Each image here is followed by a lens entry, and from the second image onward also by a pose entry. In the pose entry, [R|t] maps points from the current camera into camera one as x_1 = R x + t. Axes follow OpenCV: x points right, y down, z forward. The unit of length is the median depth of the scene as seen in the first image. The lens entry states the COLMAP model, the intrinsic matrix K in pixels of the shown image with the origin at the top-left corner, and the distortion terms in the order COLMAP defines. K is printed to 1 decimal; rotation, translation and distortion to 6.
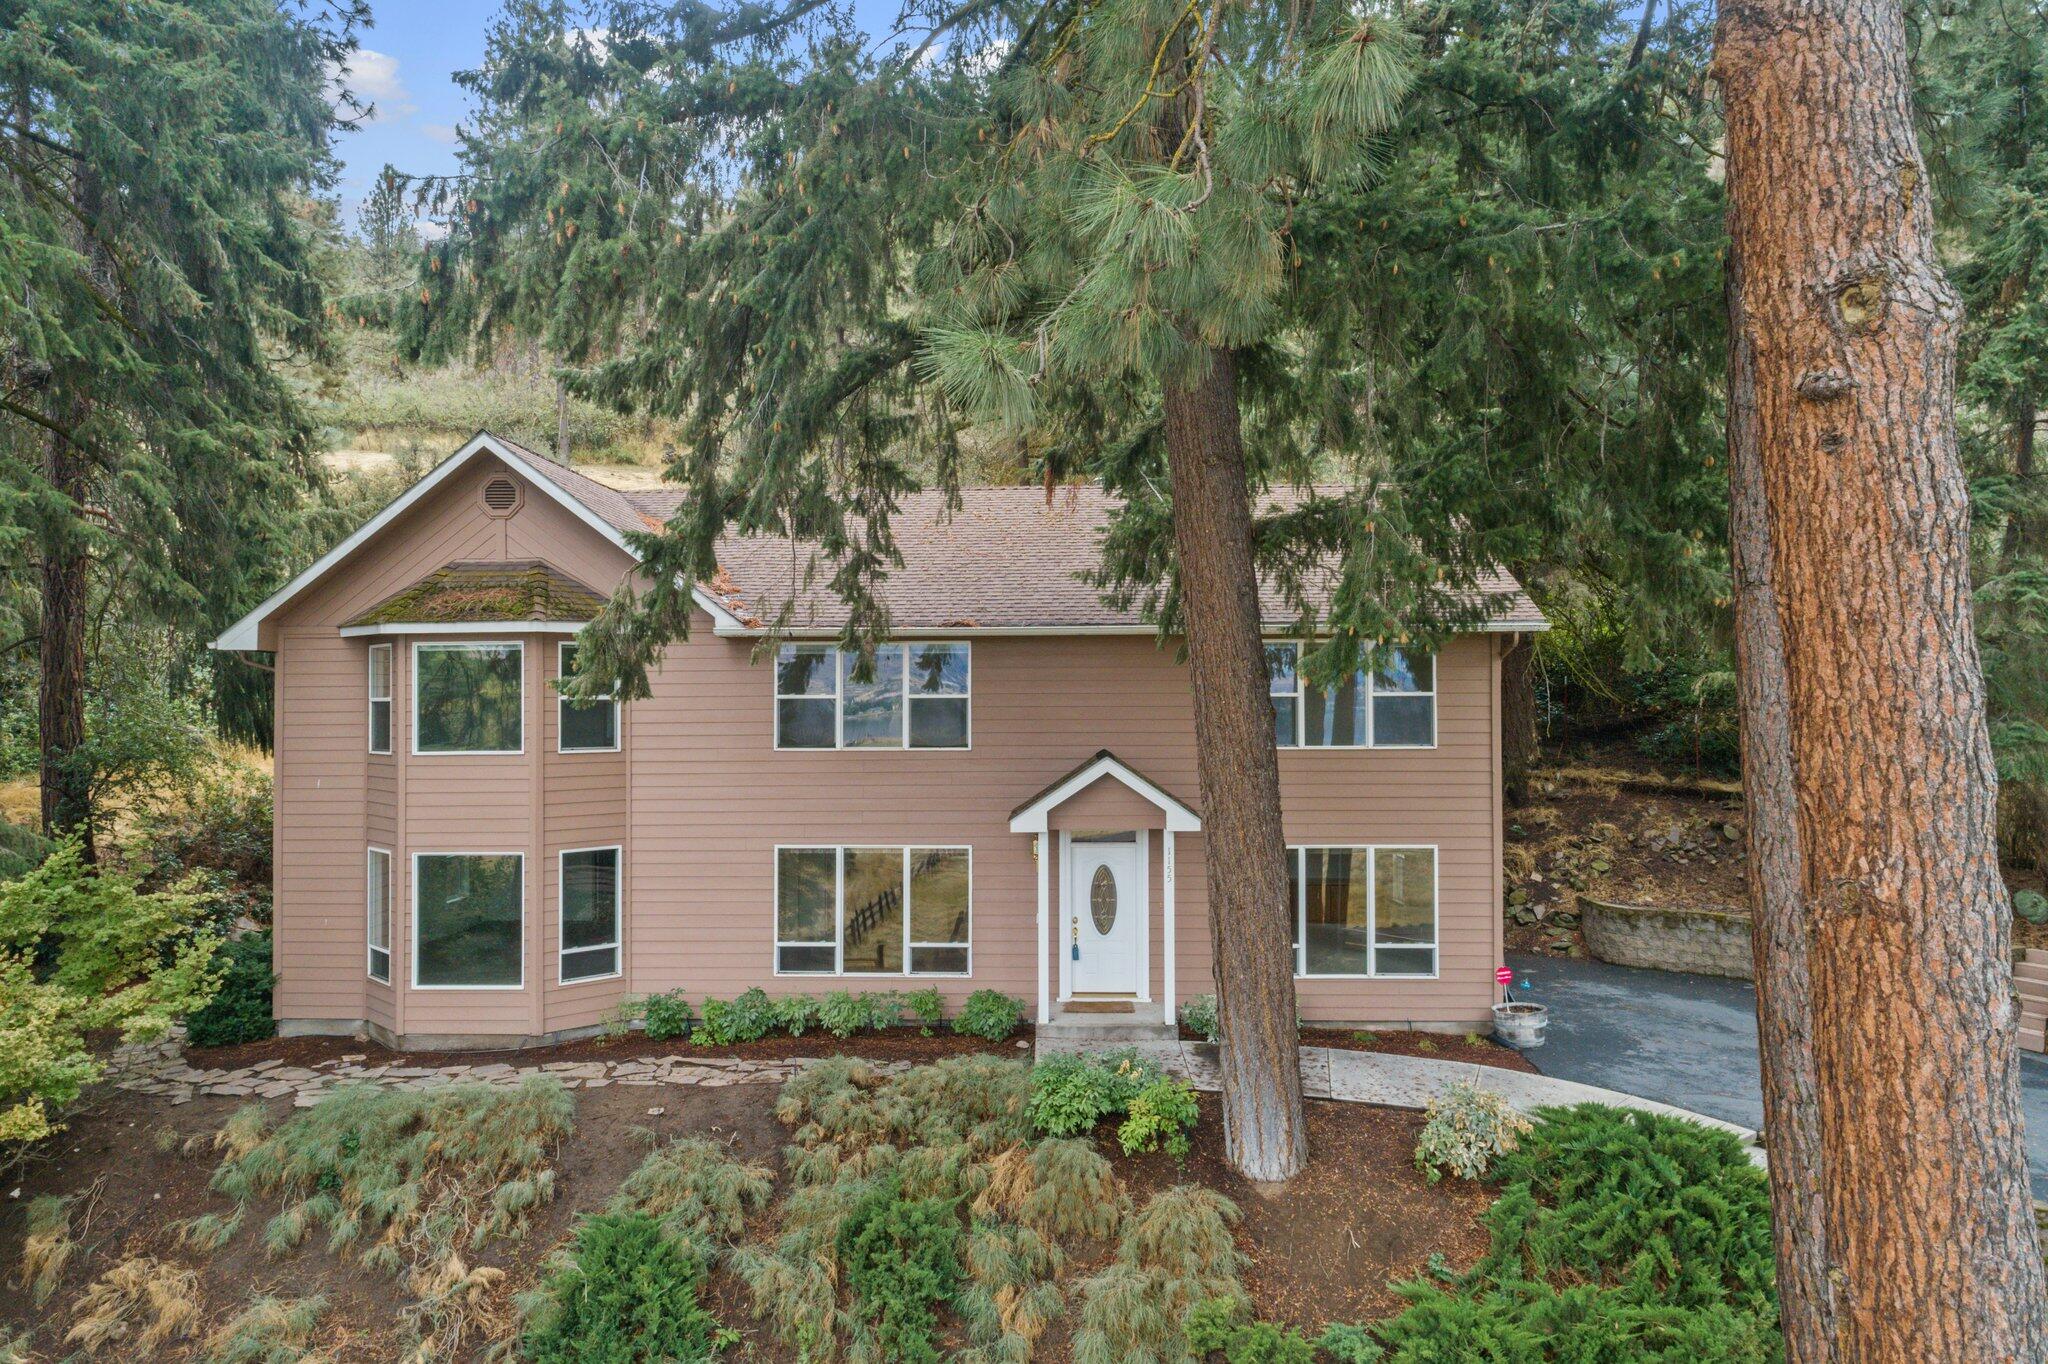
lens RADIAL K [[1388.3, 0, 1023.6], [0, 1388.3, 685.4], [0, 0, 1]] dist [0.004831, 0.001781]
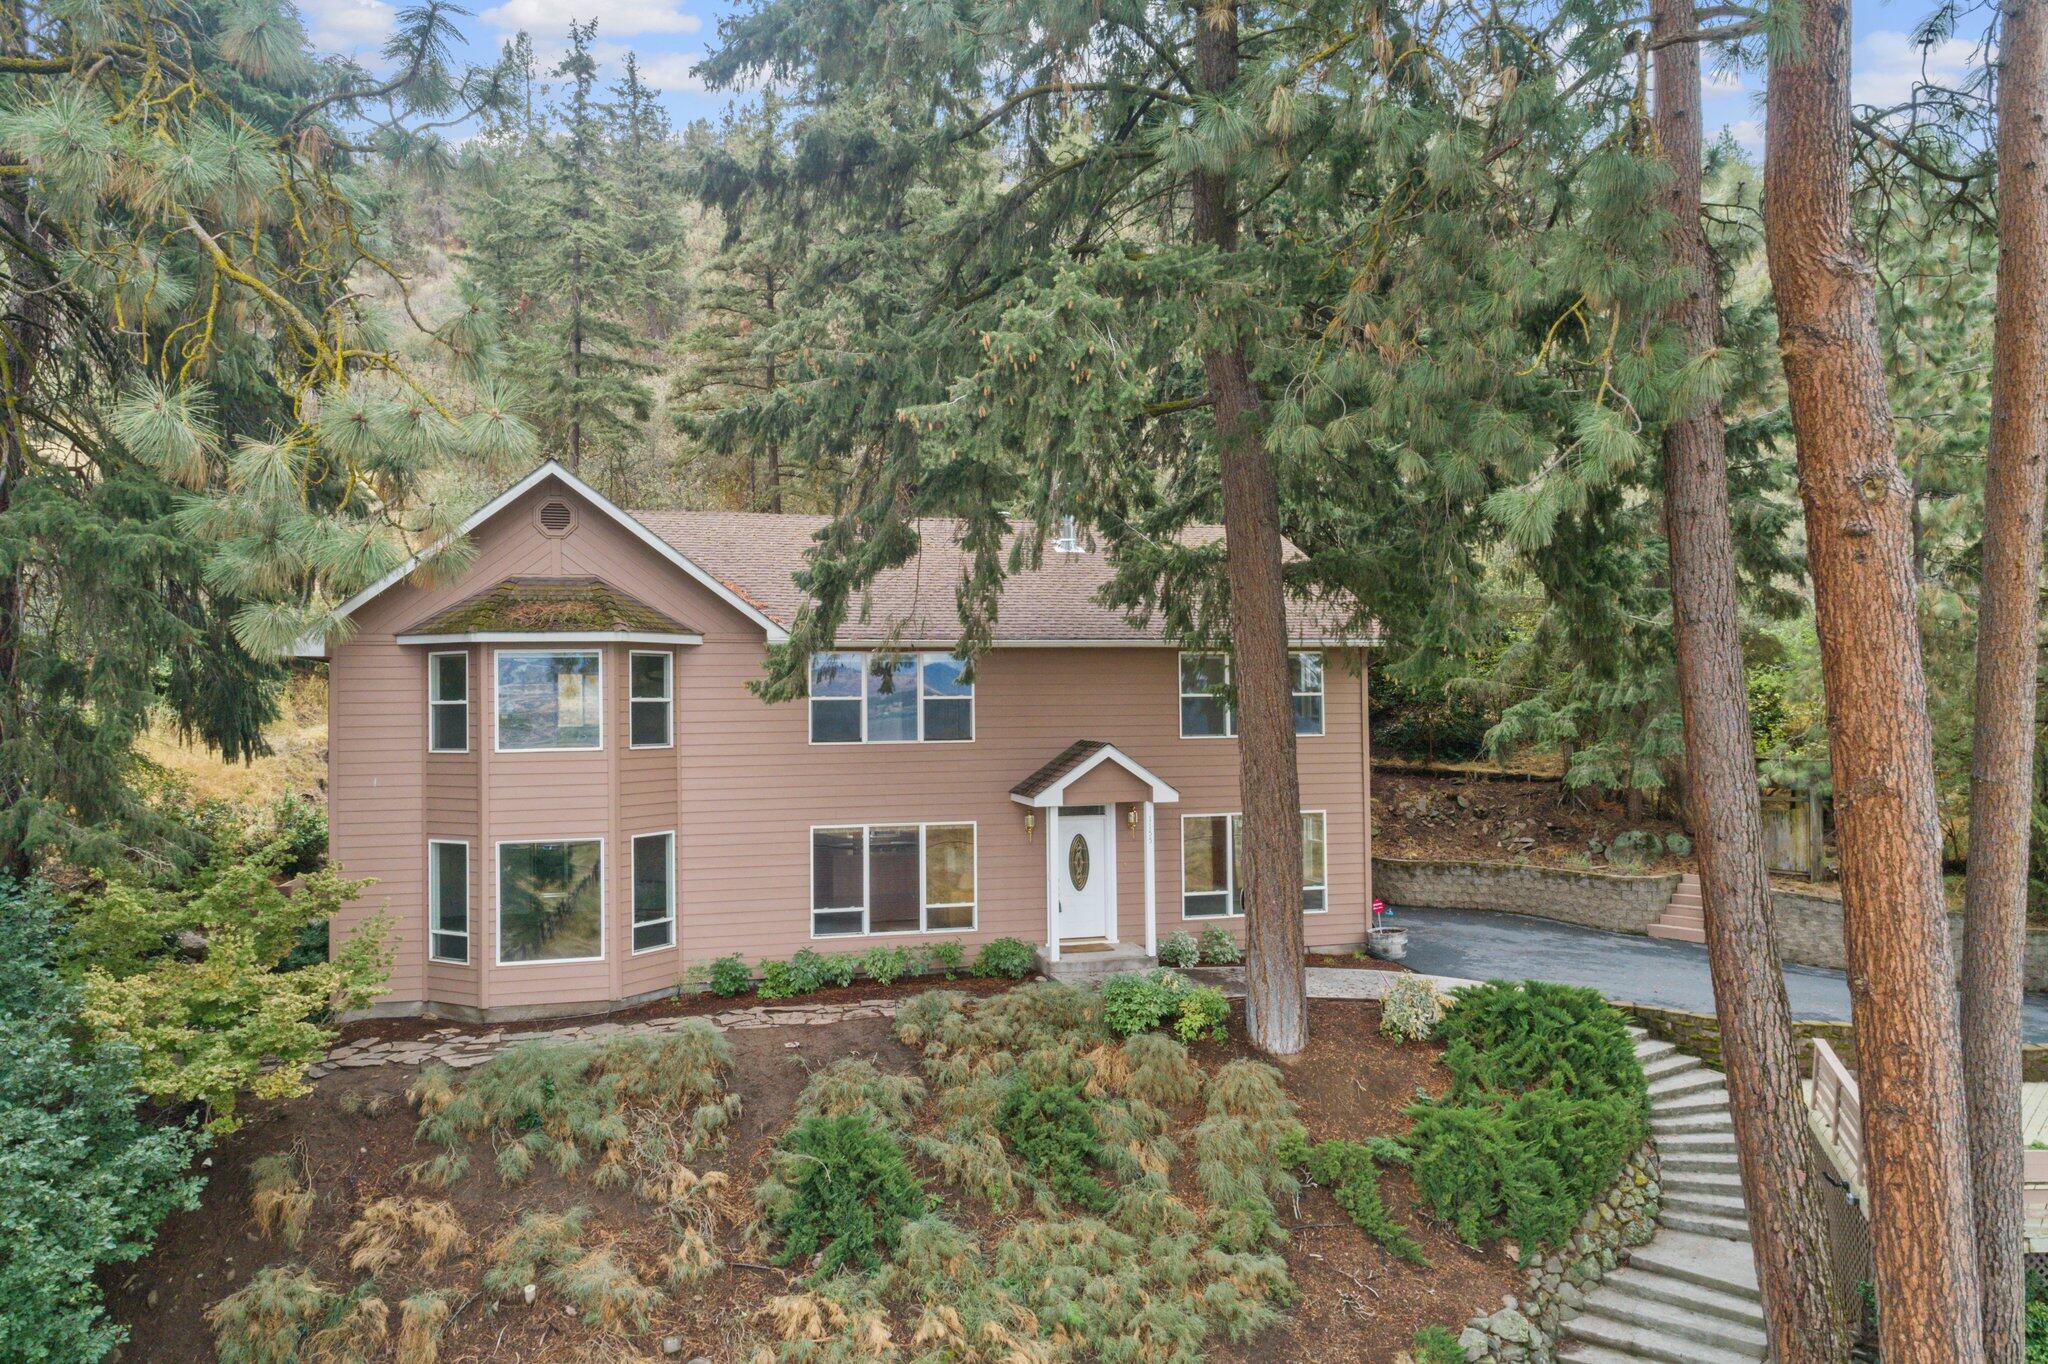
lens RADIAL K [[1388.3, 0, 1028.6], [0, 1388.3, 683.2], [0, 0, 1]] dist [0.004831, 0.001781]
pose [[0.957476, -0.000988, 0.288512, -0.441221], [0.003243, 0.999968, -0.007338, 0.005788], [-0.288496, 0.007962, 0.957448, -0.216483]]
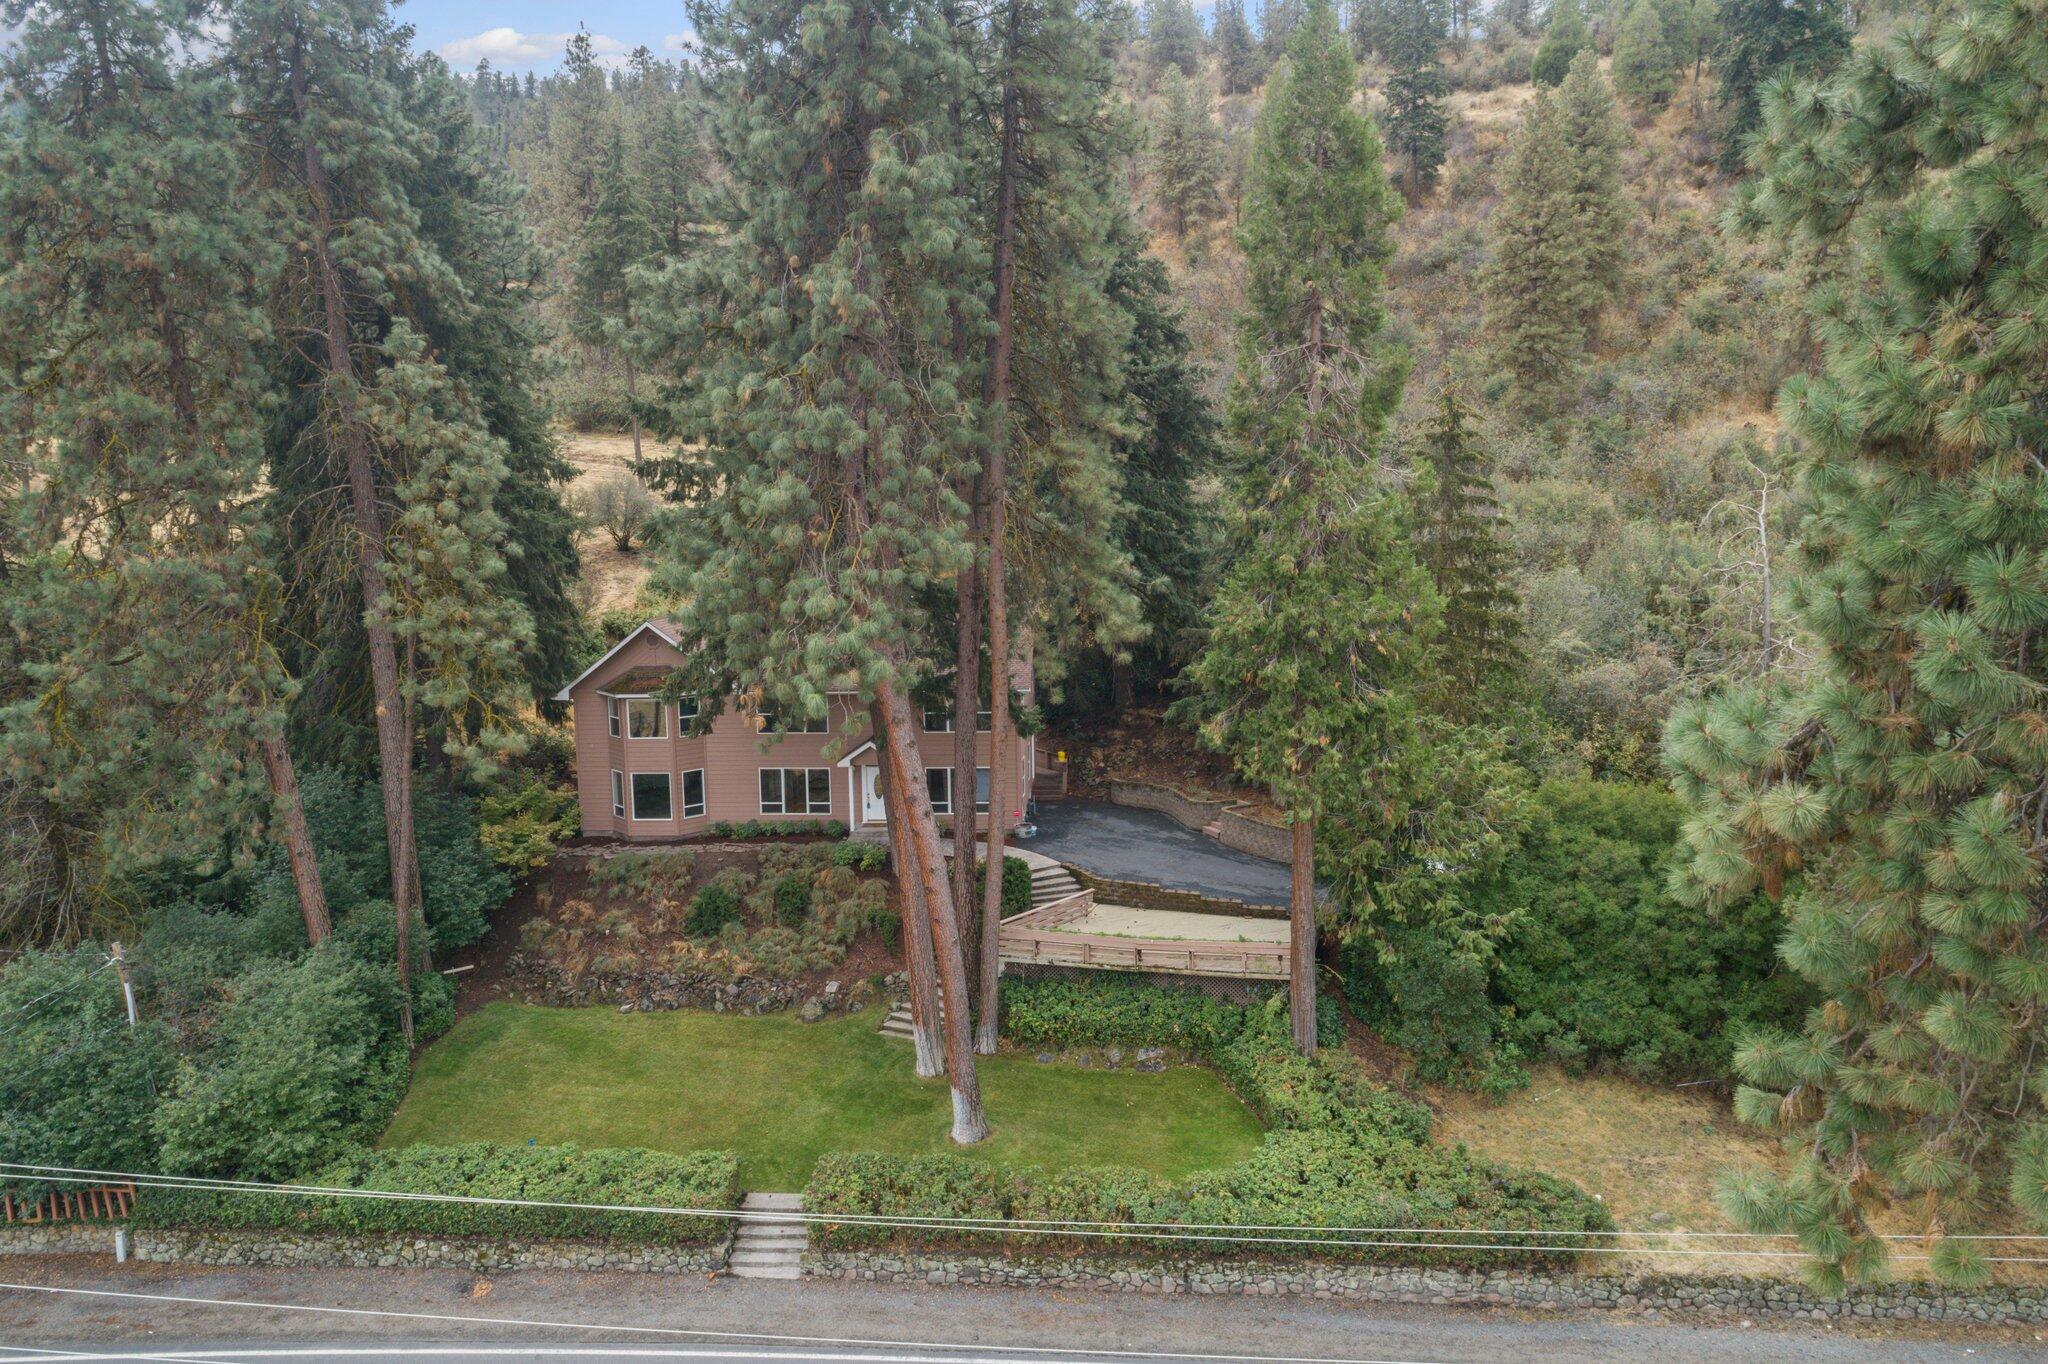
lens RADIAL K [[1388.3, 0, 1023.3], [0, 1388.3, 677.2], [0, 0, 1]] dist [0.004831, 0.001781]
pose [[0.999479, -0.008978, -0.031000, 0.558517], [0.013217, 0.990155, 0.139347, -0.568108], [0.029444, -0.139684, 0.989758, -2.176519]]
